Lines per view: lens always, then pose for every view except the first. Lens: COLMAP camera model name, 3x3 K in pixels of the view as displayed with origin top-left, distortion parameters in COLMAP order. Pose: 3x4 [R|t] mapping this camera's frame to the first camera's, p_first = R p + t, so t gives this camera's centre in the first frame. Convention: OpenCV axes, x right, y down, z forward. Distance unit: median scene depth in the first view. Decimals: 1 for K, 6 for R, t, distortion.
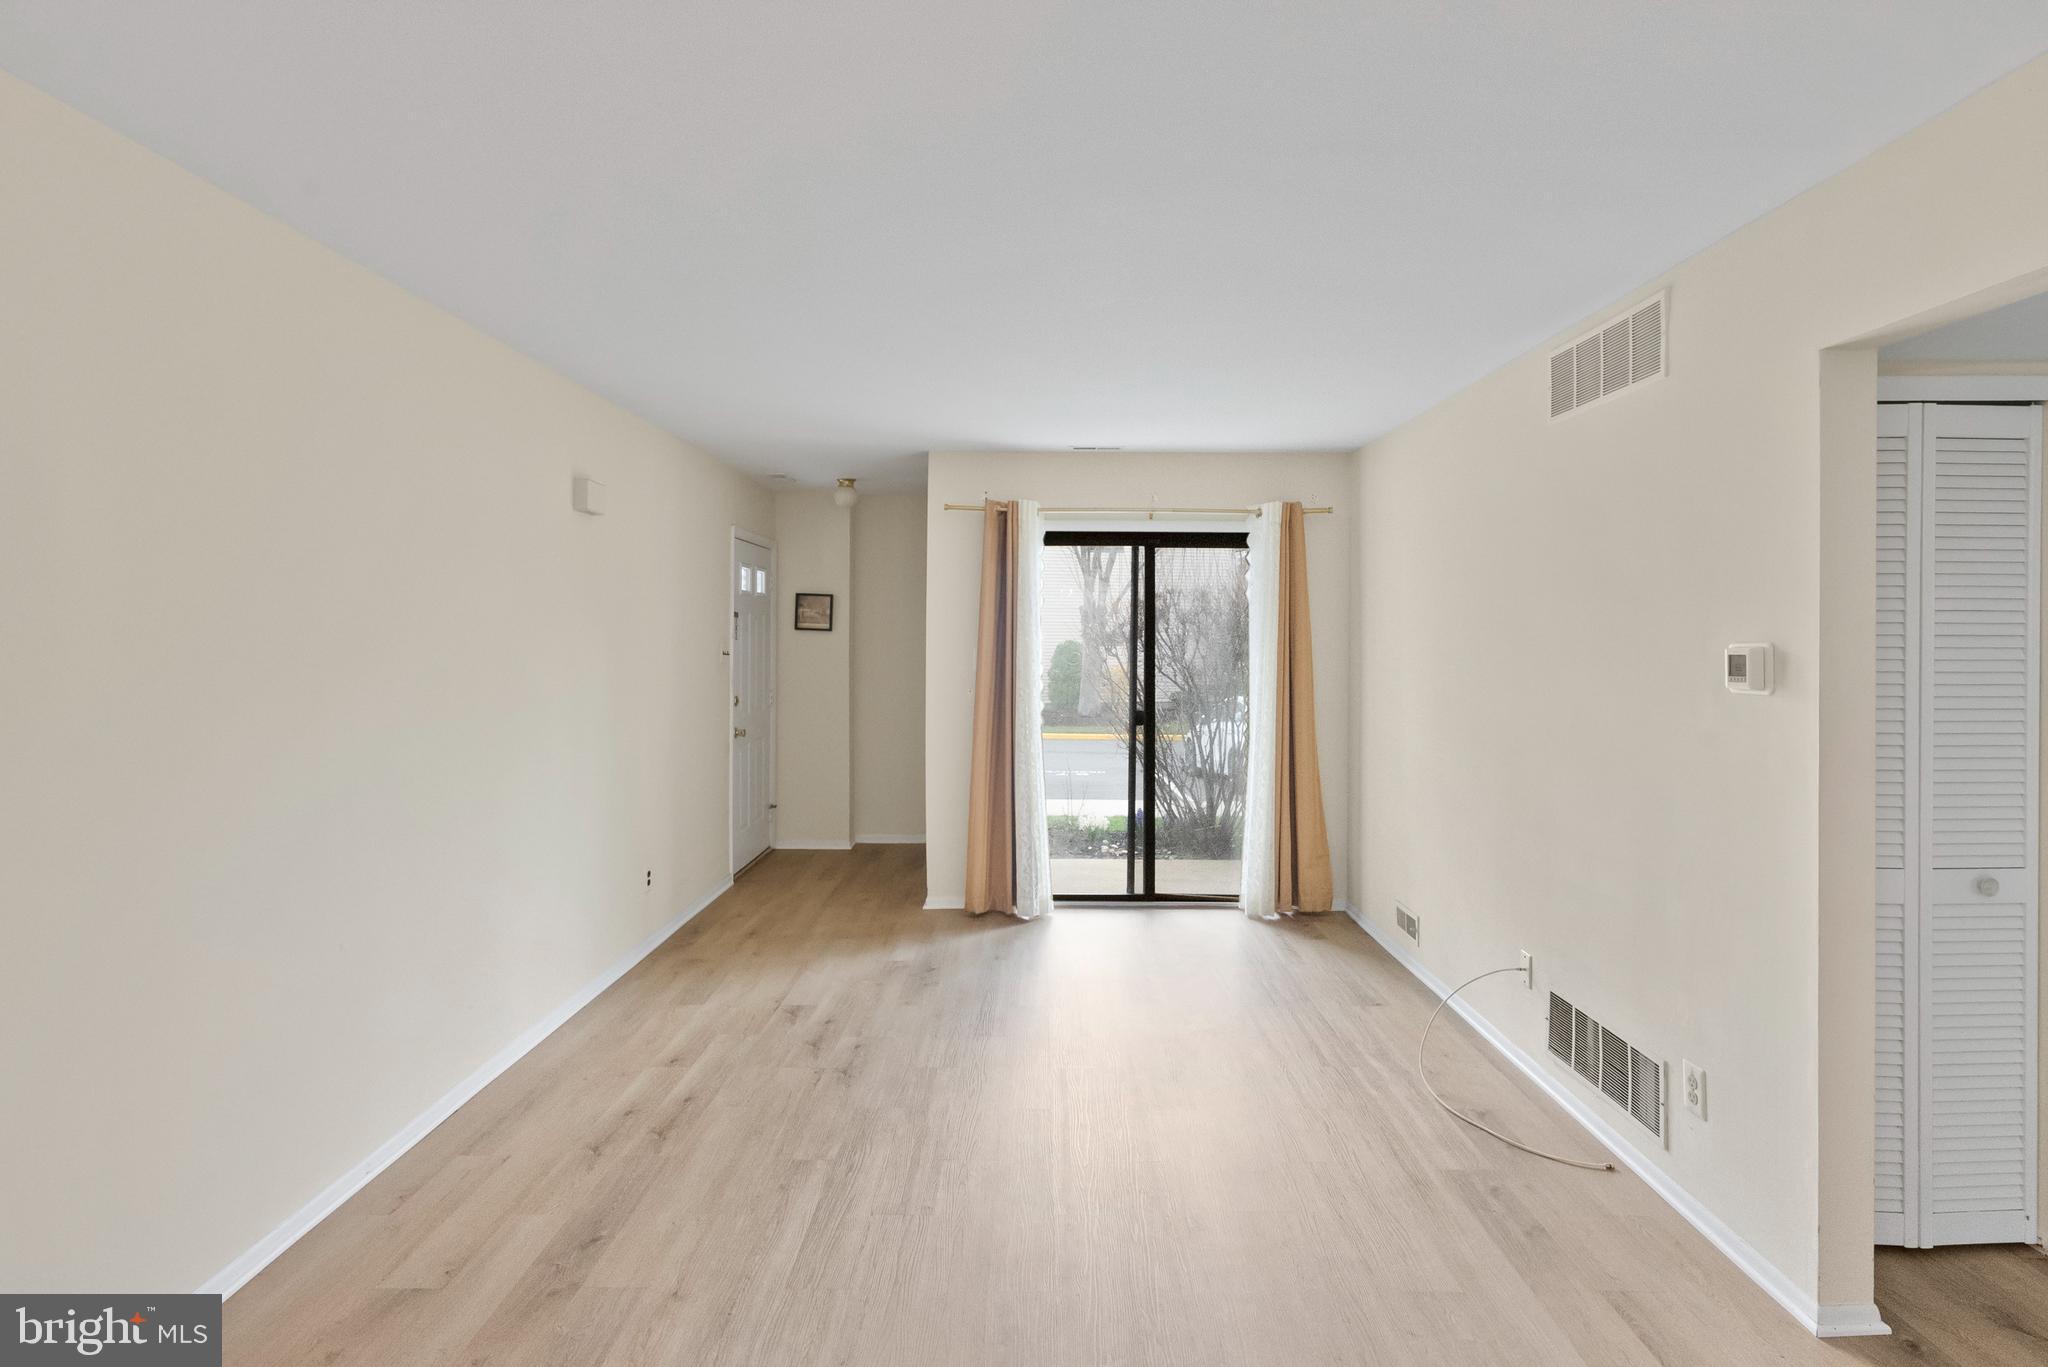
lens RADIAL K [[1062.8, 0, 1052.7], [0, 1062.8, 628.2], [0, 0, 1]] dist [0.000529, 0.000097]
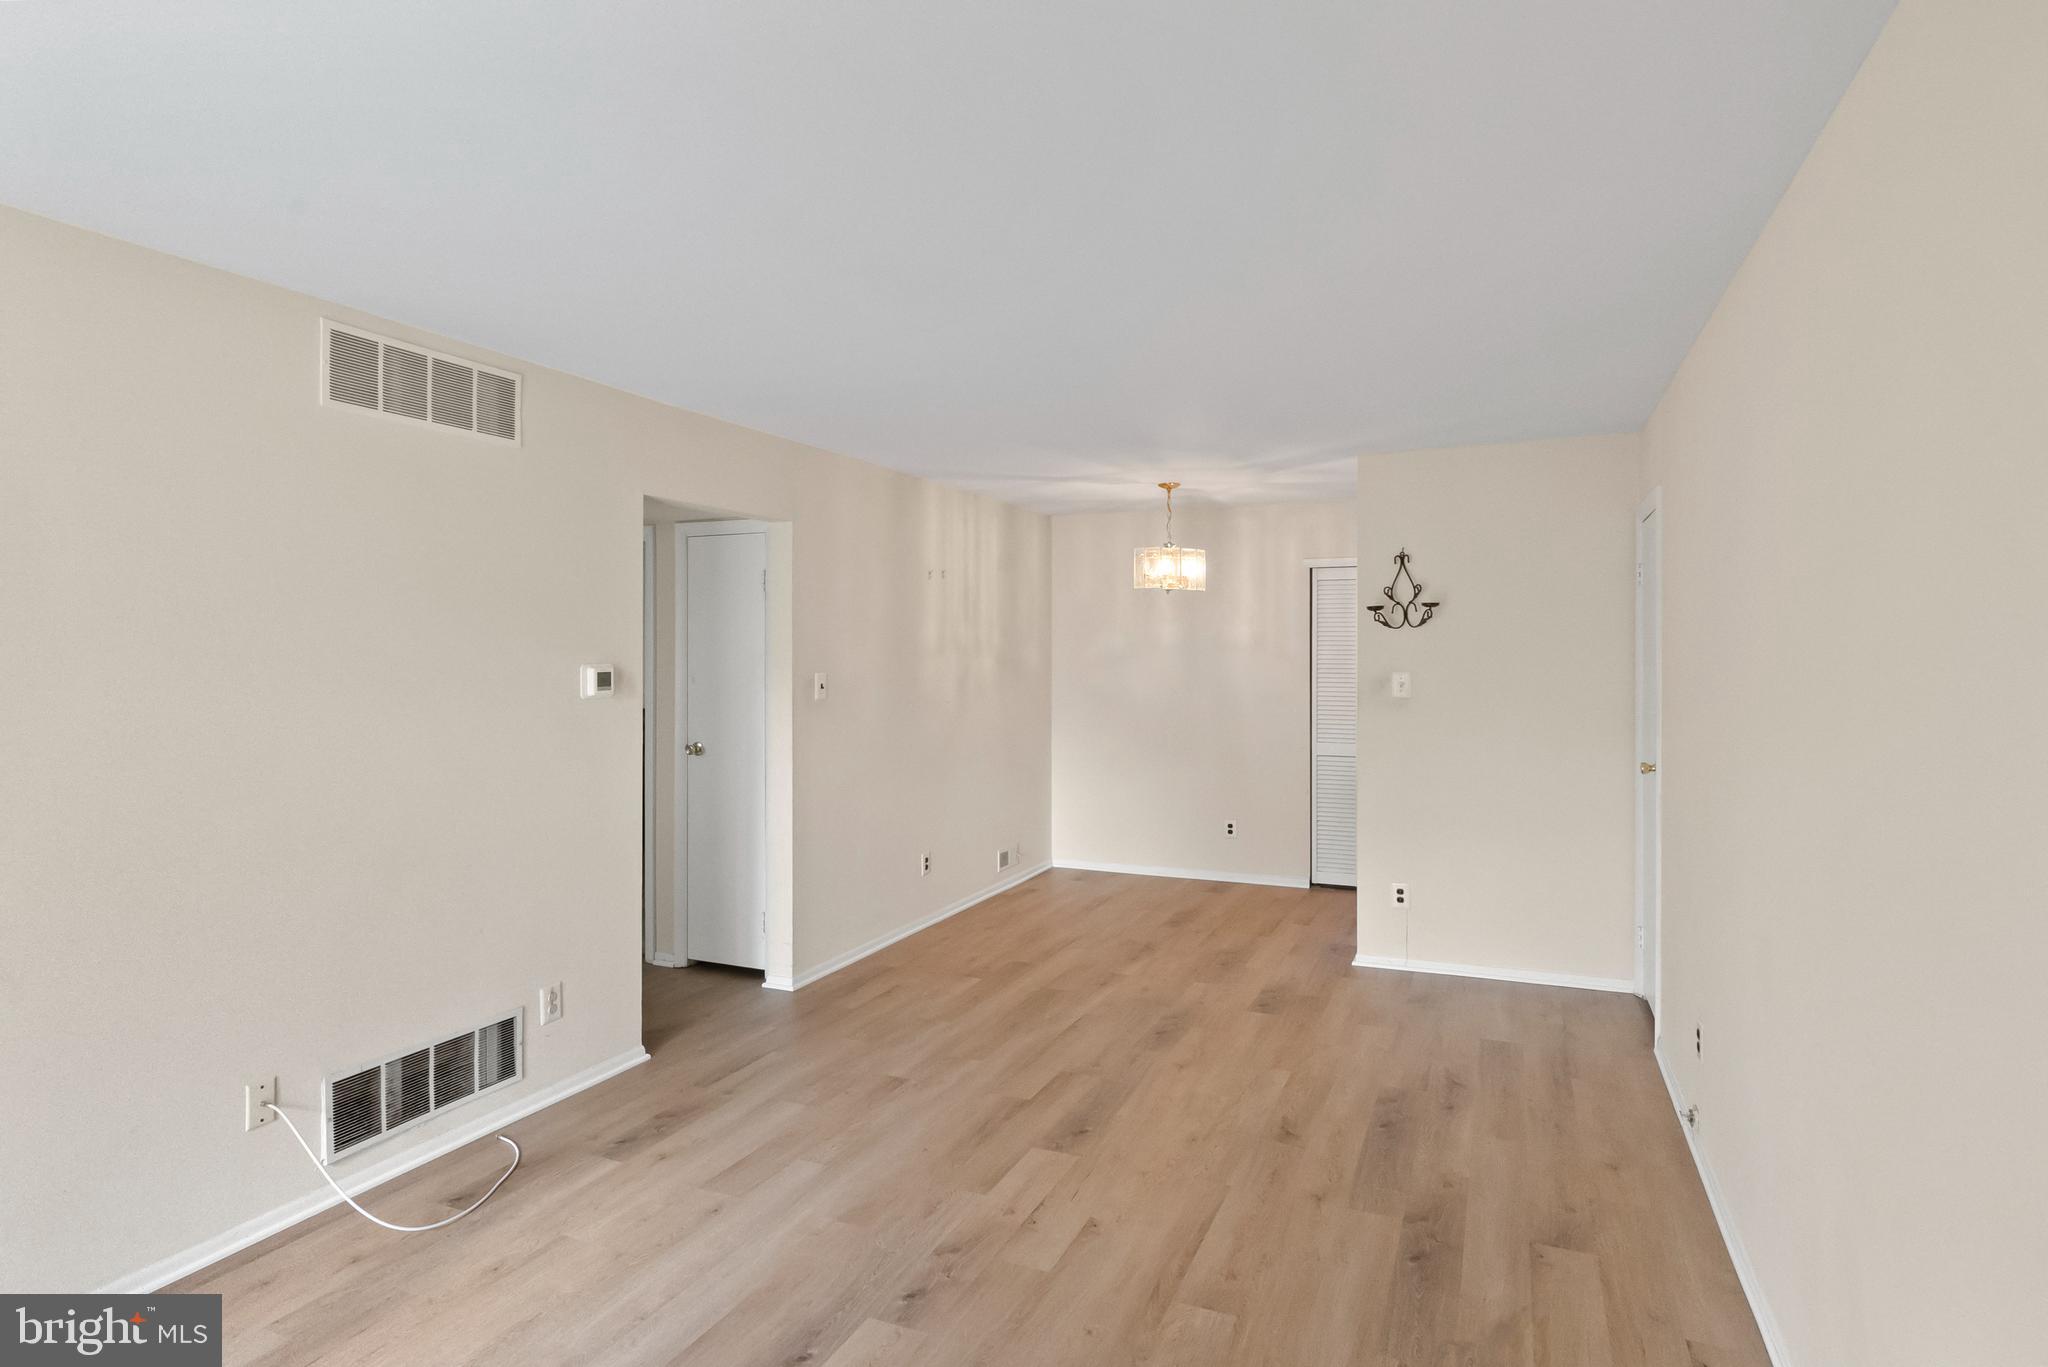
lens RADIAL K [[1080.8, 0, 1024.0], [0, 1080.8, 683.5], [0, 0, 1]] dist [0.002830, 0.000612]
pose [[-0.905627, -0.012500, 0.423891, -0.472687], [-0.002712, 0.999716, 0.023688, 0.003409], [-0.424066, 0.020303, -0.905404, 1.882676]]
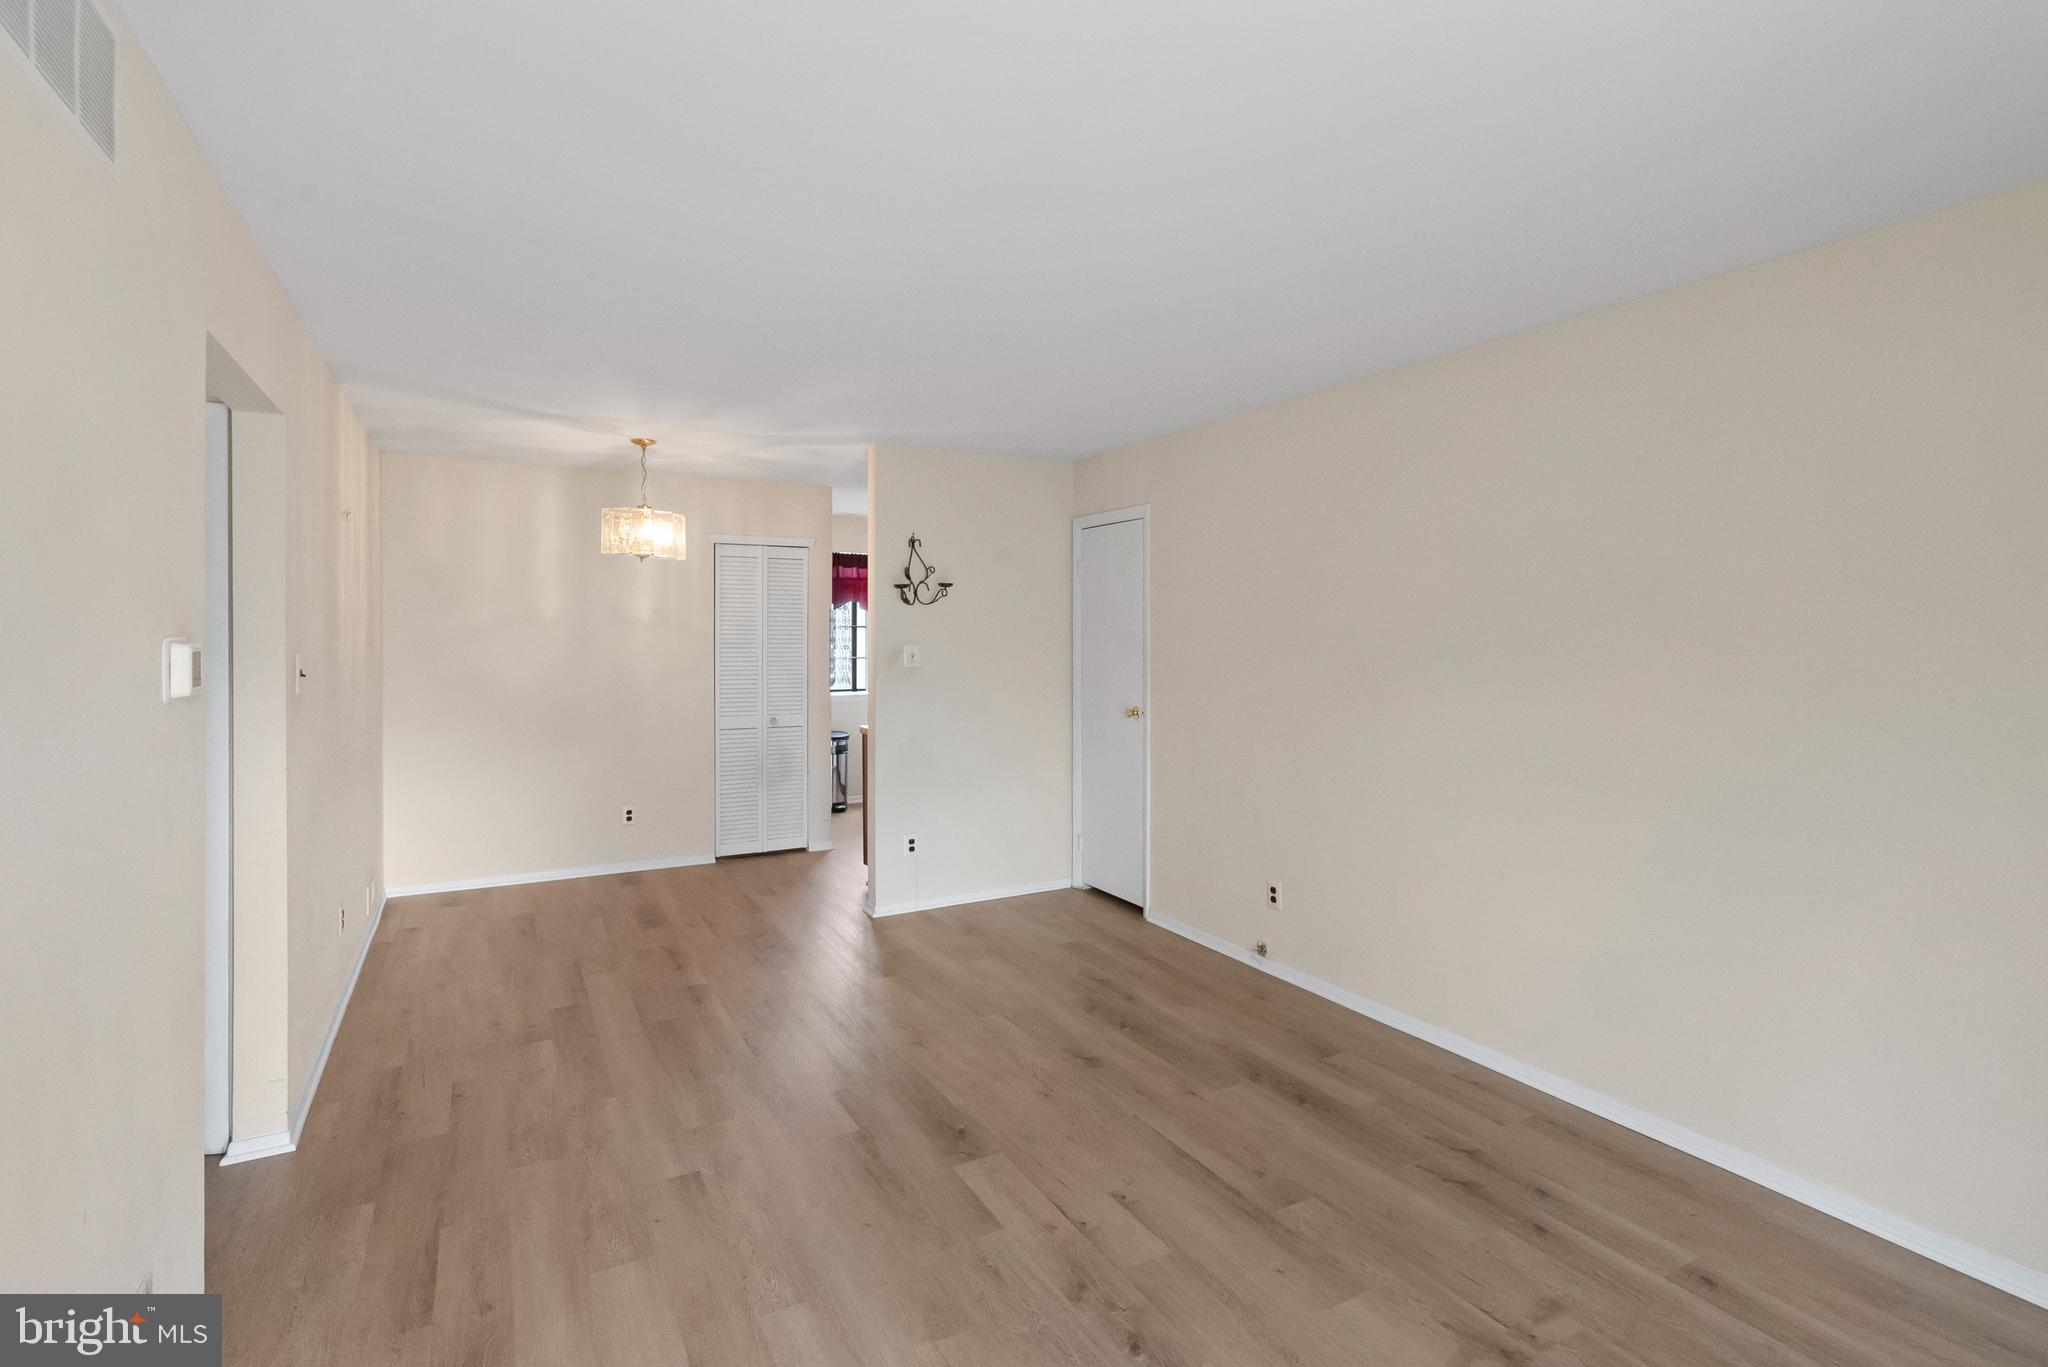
lens RADIAL K [[998.8, 0, 1015.1], [0, 998.8, 644.2], [0, 0, 1]] dist [-0.005282, 0.000100]
pose [[-0.887974, 0.003469, -0.459881, 0.389185], [0.000634, 0.999980, 0.006320, 0.013588], [0.459893, 0.005320, -0.887958, 1.726172]]
